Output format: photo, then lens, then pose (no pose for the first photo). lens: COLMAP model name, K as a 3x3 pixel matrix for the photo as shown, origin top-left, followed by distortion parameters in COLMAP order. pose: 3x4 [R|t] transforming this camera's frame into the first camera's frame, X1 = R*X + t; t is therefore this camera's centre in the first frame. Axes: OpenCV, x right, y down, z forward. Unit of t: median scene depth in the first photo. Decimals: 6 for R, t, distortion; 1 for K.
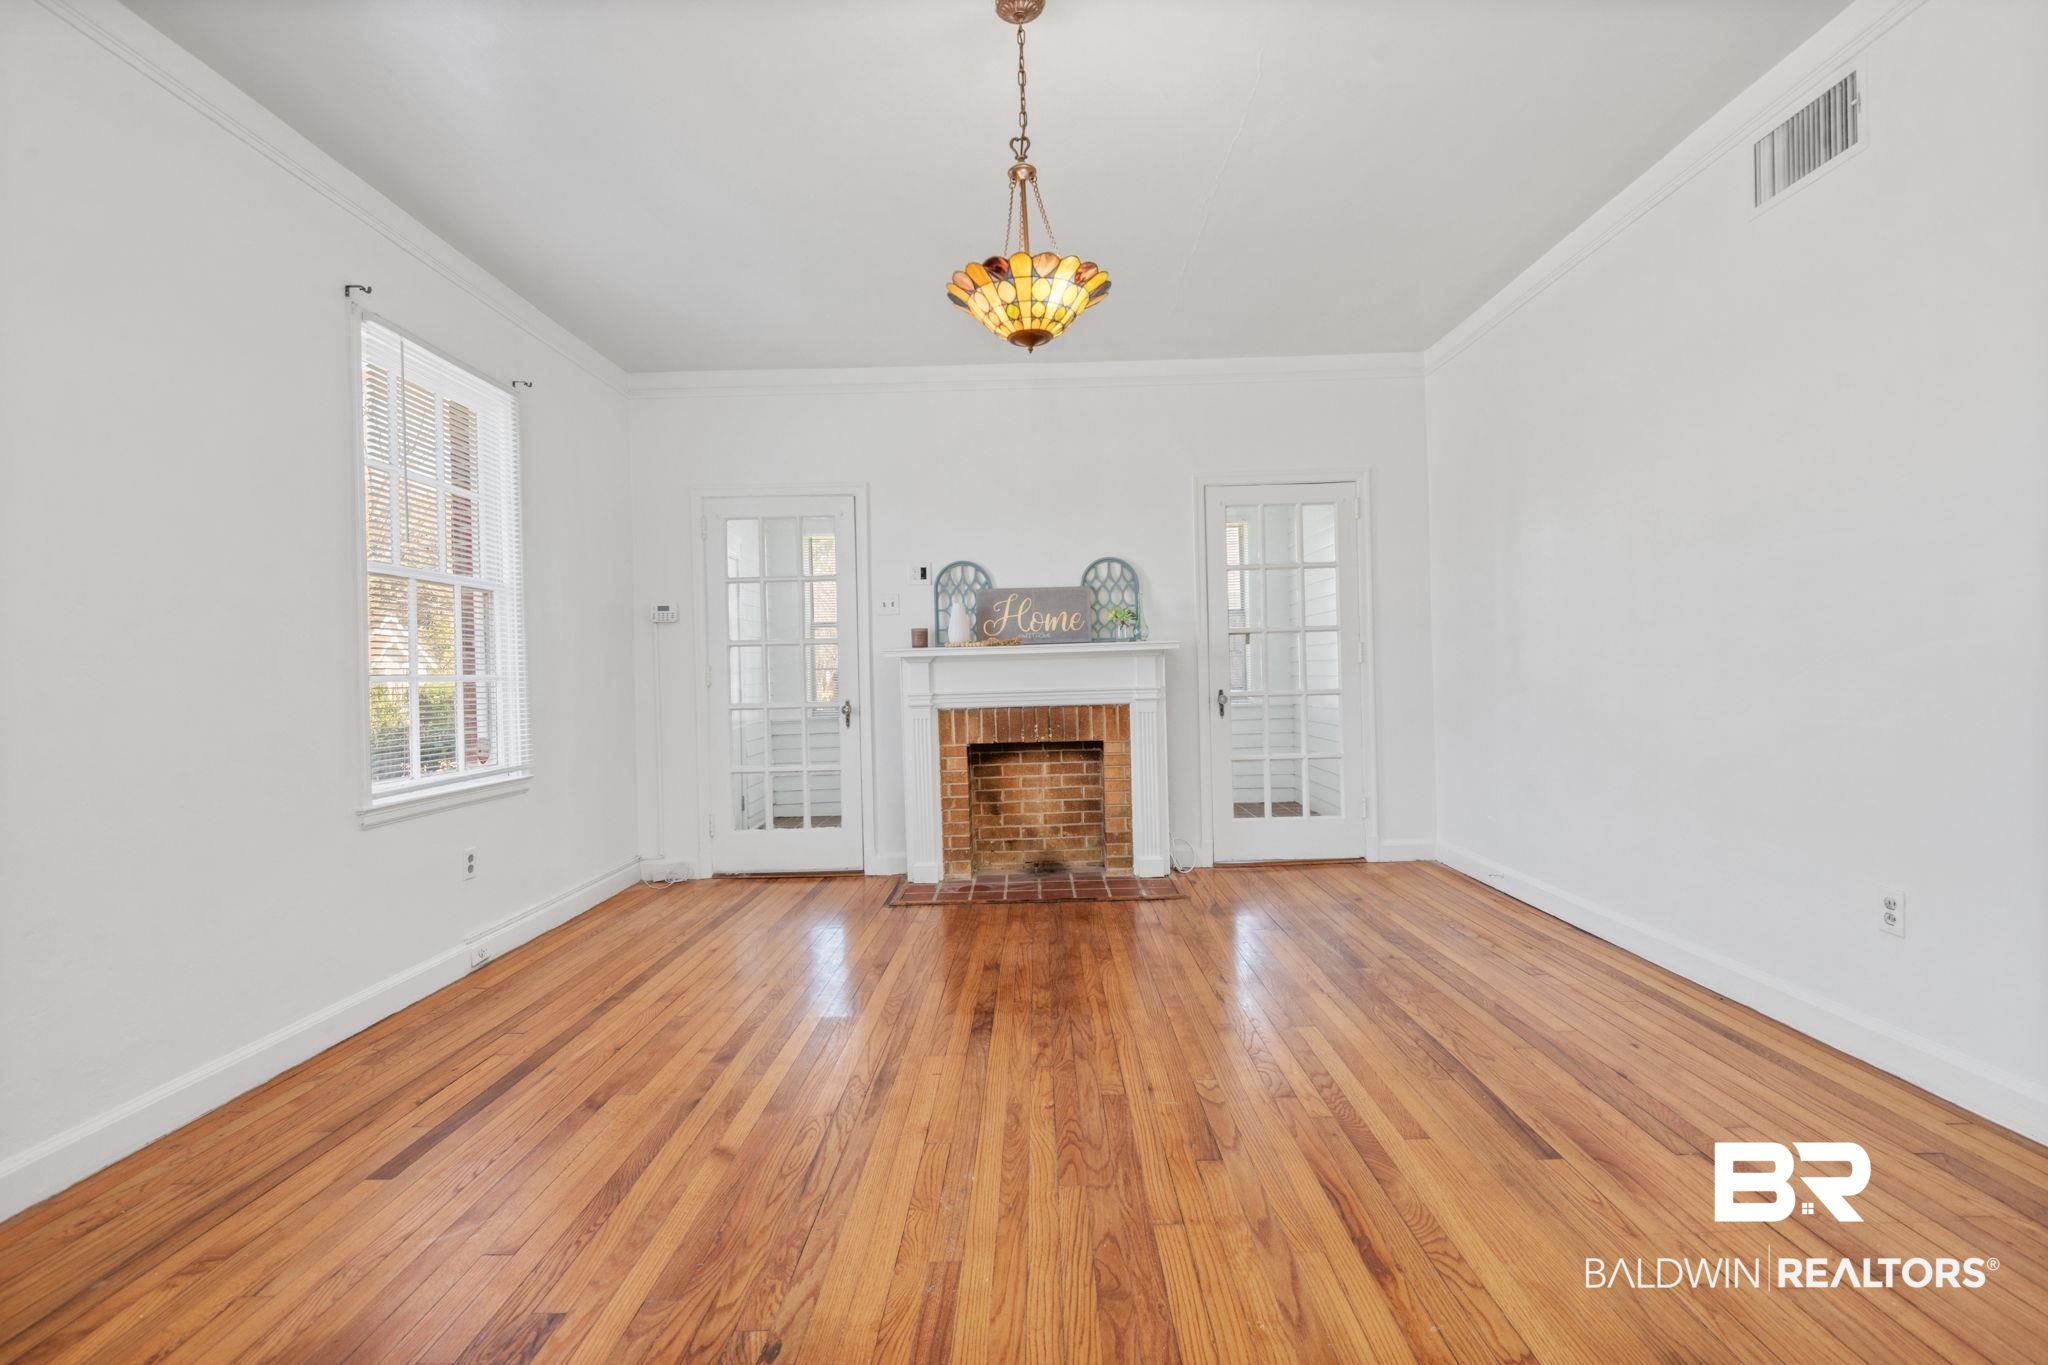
lens RADIAL K [[923.4, 0, 1028.1], [0, 923.4, 684.5], [0, 0, 1]] dist [-0.002026, -0.000849]
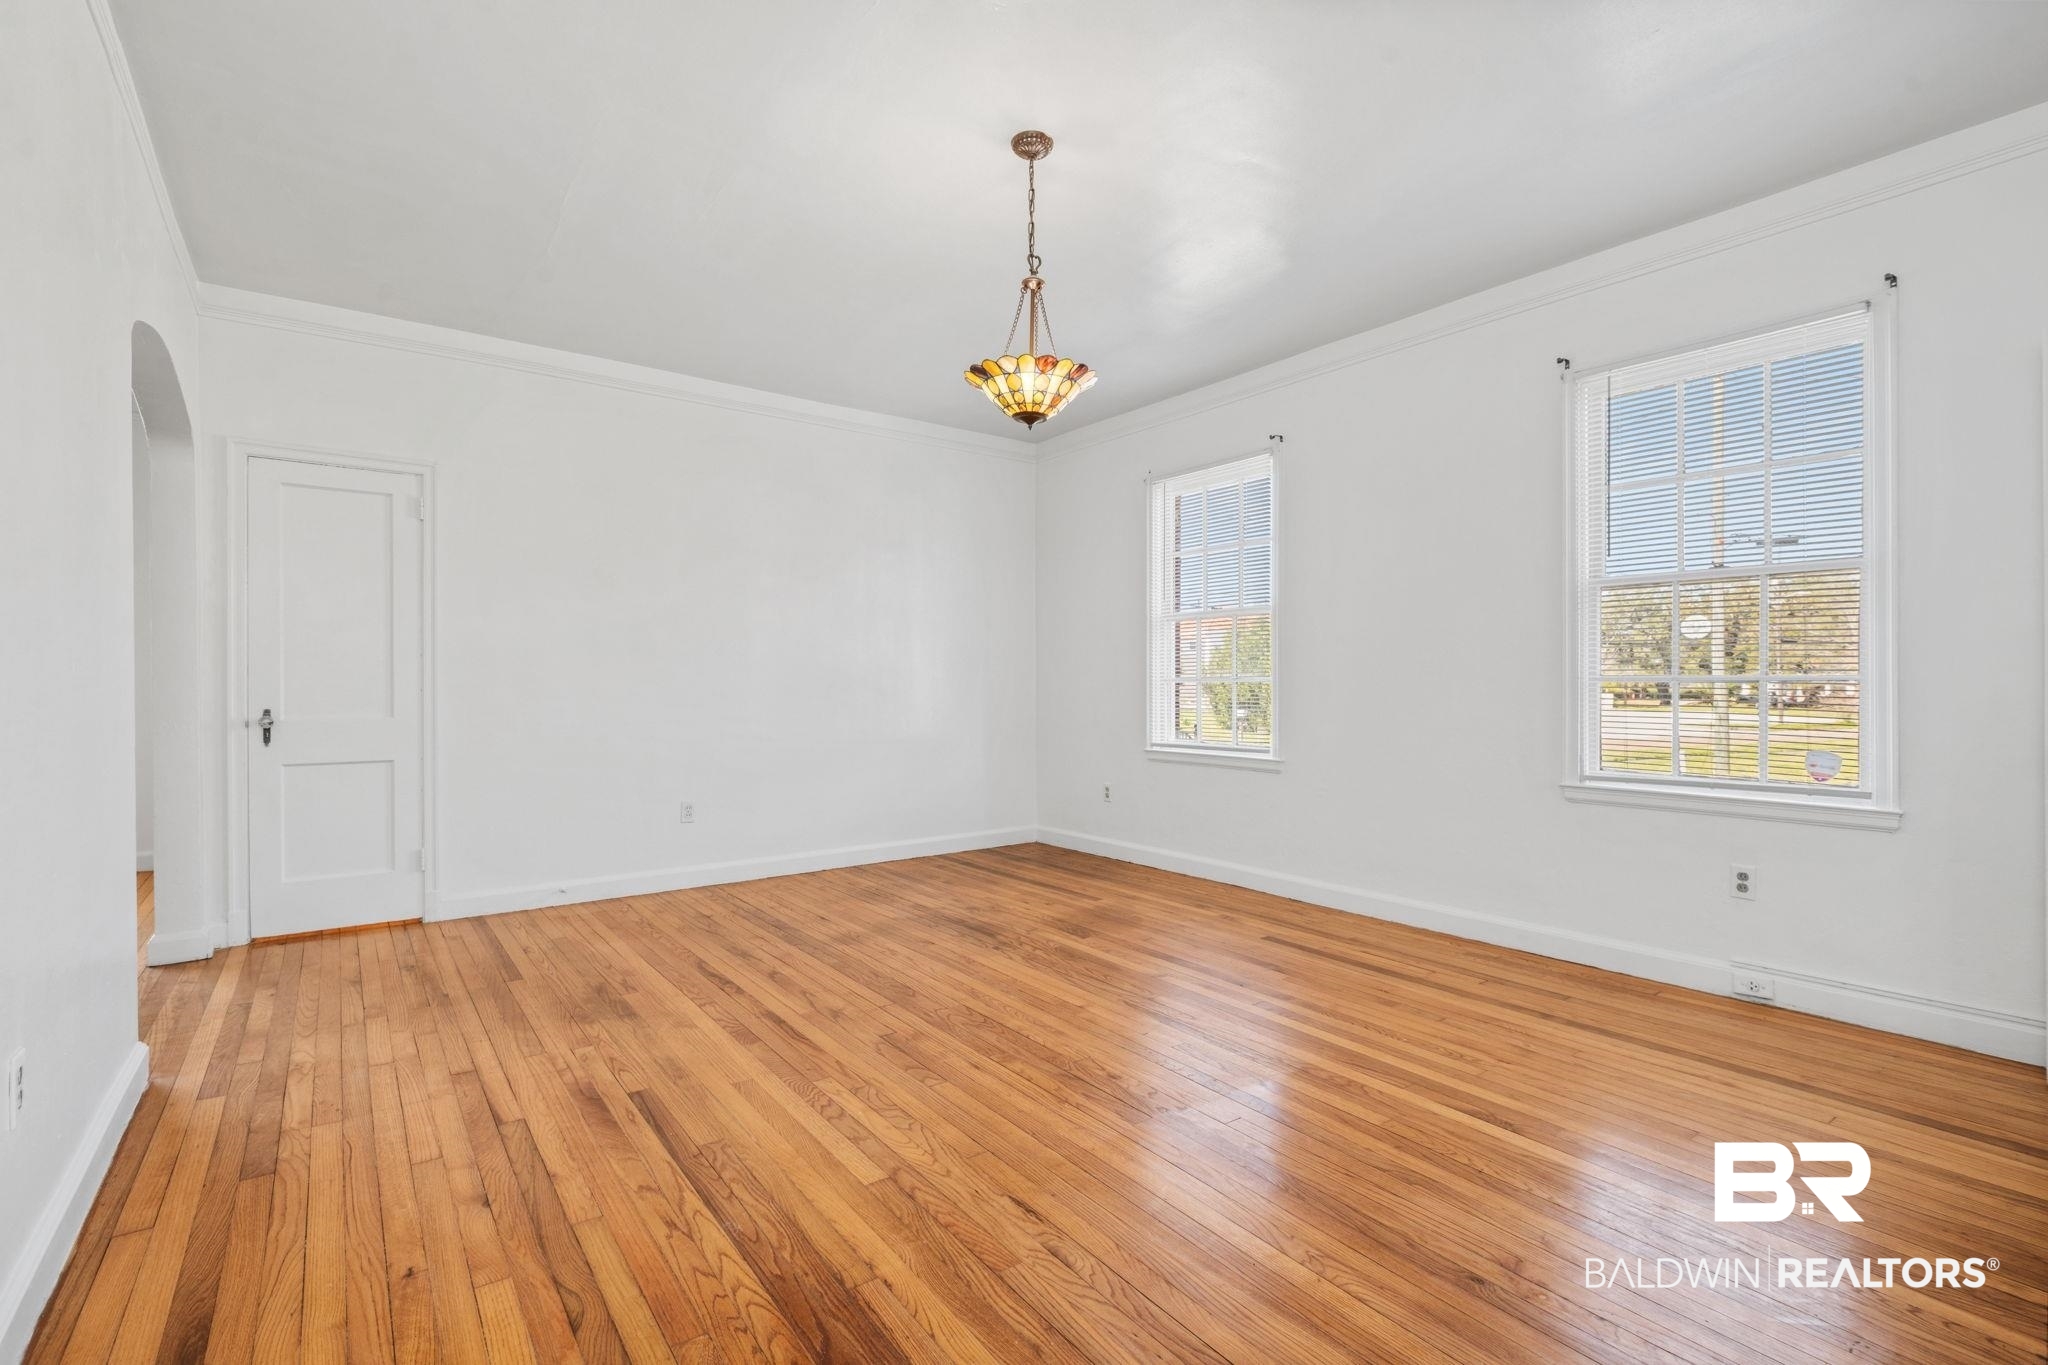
lens RADIAL K [[923.4, 0, 1028.1], [0, 923.4, 684.5], [0, 0, 1]] dist [-0.002026, -0.000849]
pose [[-0.792540, 0.025192, -0.609299, 0.767192], [0.011088, 0.999576, 0.026906, -0.049483], [0.609719, 0.014568, -0.792484, 1.969570]]
